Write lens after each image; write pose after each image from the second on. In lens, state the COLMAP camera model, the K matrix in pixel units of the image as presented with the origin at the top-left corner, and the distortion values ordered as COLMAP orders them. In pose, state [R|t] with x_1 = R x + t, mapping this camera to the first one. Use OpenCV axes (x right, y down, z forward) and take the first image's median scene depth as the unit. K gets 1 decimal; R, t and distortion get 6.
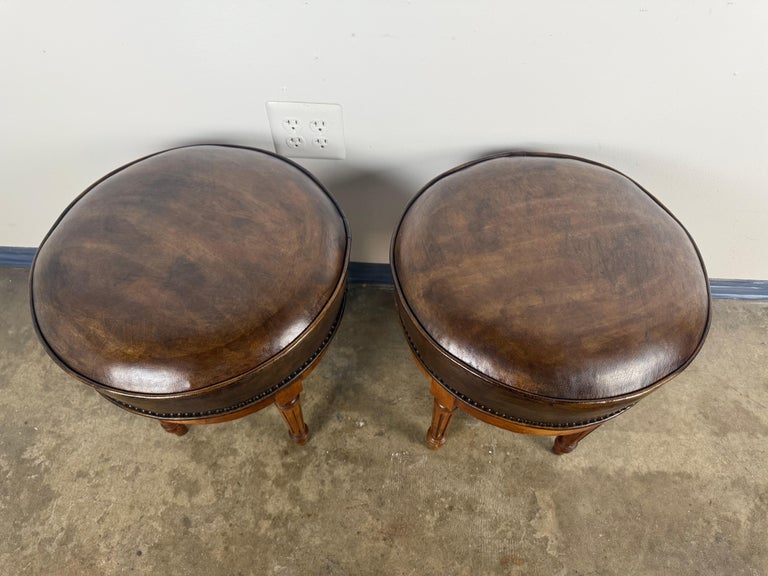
lens RADIAL K [[559.8, 0, 381.1], [0, 559.8, 292.6], [0, 0, 1]] dist [0.032766, -0.044067]
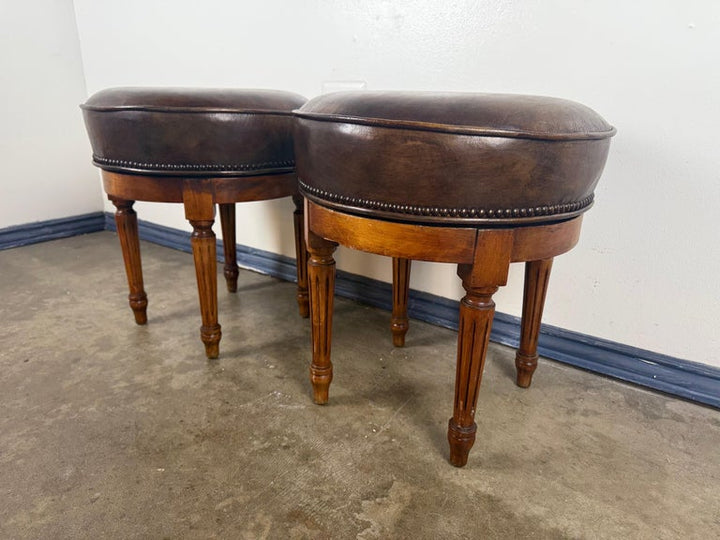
lens RADIAL K [[524.8, 0, 356.1], [0, 524.8, 259.0], [0, 0, 1]] dist [0.032766, -0.044067]
pose [[0.840155, 0.178666, -0.512072, 0.525896], [-0.467149, 0.718056, -0.515914, 0.523217], [0.275520, 0.672662, 0.686742, 0.354983]]
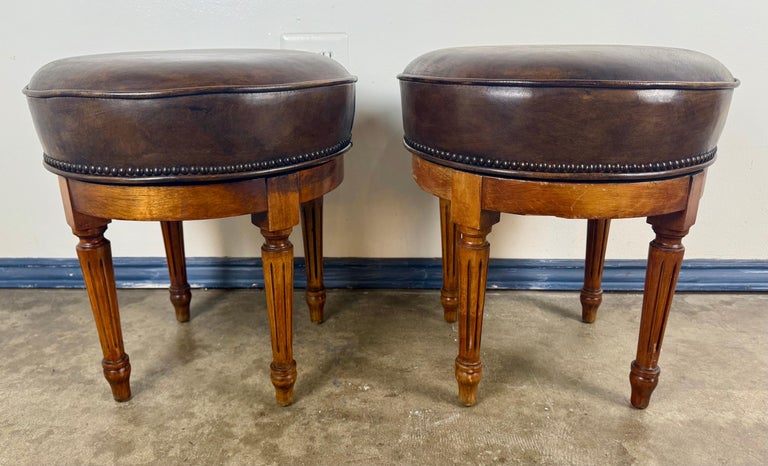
lens RADIAL K [[613.2, 0, 369.1], [0, 613.2, 214.8], [0, 0, 1]] dist [0.021943, -0.034648]
pose [[0.999823, -0.018744, 0.001828, -0.030550], [0.015514, 0.764694, -0.644206, 0.626739], [0.010677, 0.644120, 0.764850, 0.247253]]
